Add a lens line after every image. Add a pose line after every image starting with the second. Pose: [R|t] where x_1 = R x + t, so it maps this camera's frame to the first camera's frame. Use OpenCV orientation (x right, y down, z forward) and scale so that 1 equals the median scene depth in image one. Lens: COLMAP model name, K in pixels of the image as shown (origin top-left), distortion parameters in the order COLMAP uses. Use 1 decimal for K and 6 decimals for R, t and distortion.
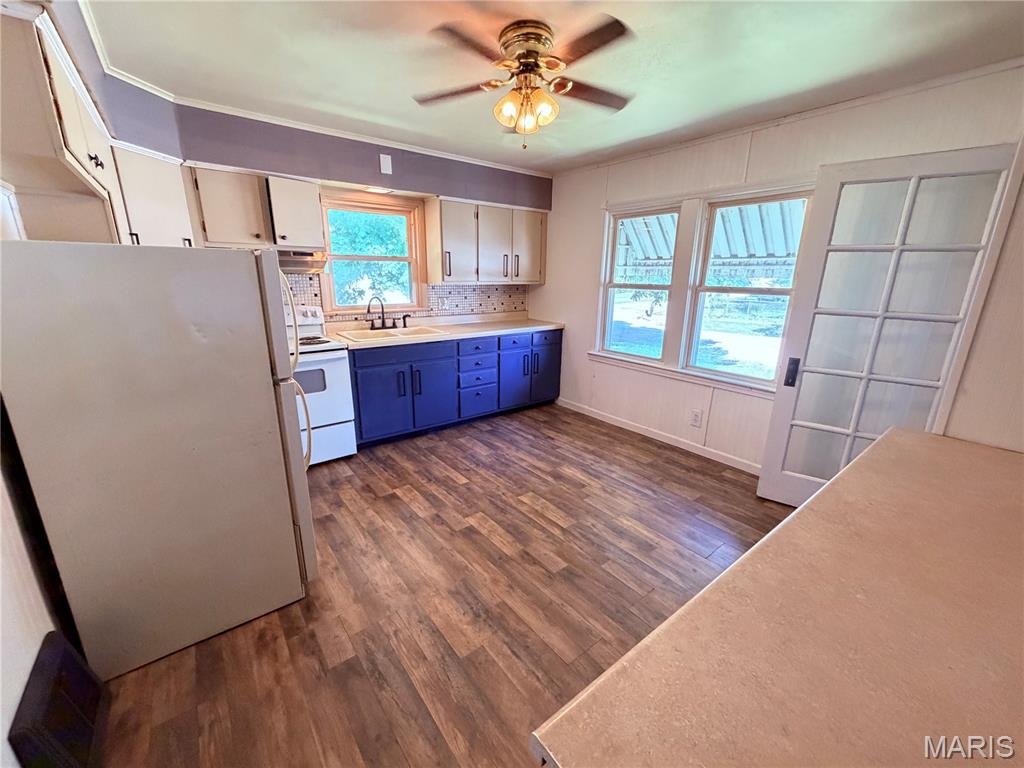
lens RADIAL K [[409.0, 0, 509.0], [0, 409.0, 383.9], [0, 0, 1]] dist [-0.000068, 0.000011]
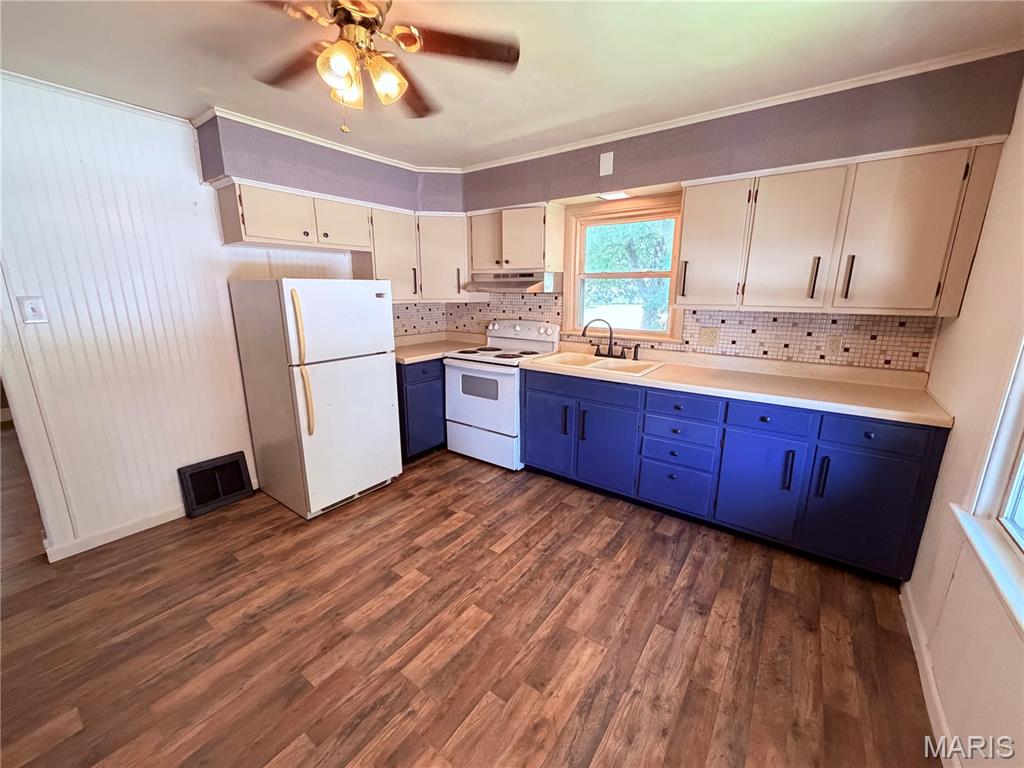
lens RADIAL K [[409.0, 0, 509.0], [0, 409.0, 383.9], [0, 0, 1]] dist [-0.000068, 0.000011]
pose [[0.268746, 0.209014, -0.940260, 0.557796], [-0.248868, 0.958094, 0.141847, -0.183927], [0.930506, 0.195879, 0.309500, 0.678789]]
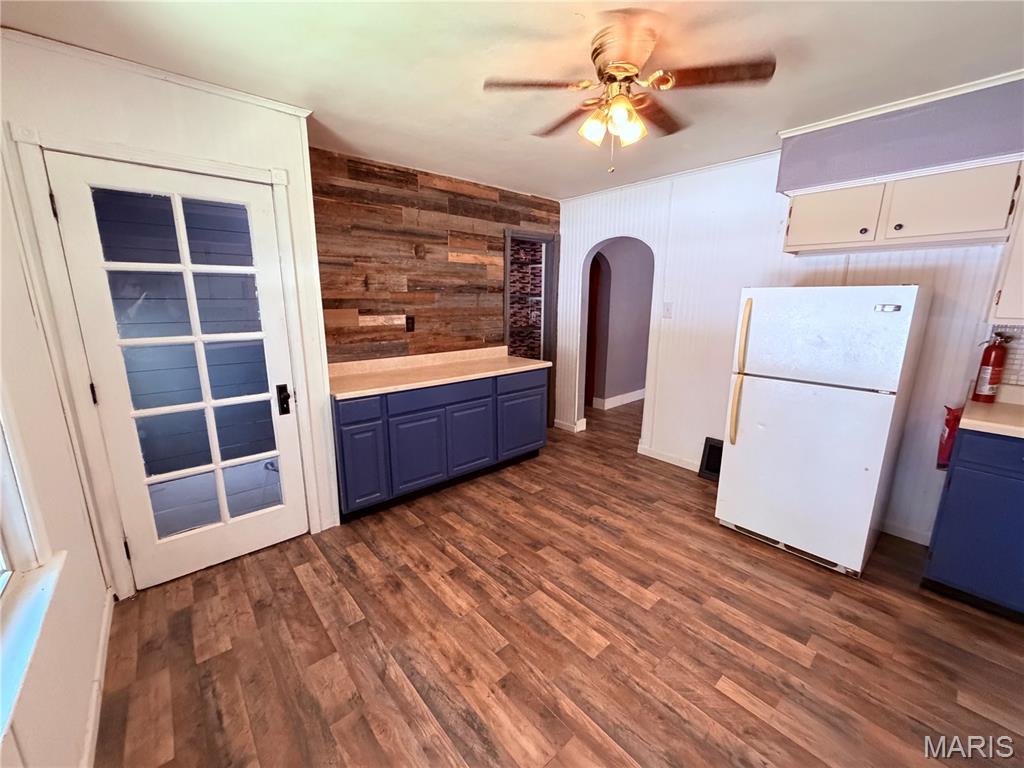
lens RADIAL K [[409.0, 0, 509.0], [0, 409.0, 383.9], [0, 0, 1]] dist [-0.000068, 0.000011]
pose [[-0.998706, -0.003059, -0.050771, 0.191927], [-0.025808, 0.890629, 0.453998, -0.335023], [0.043830, 0.454720, -0.889555, 1.229822]]
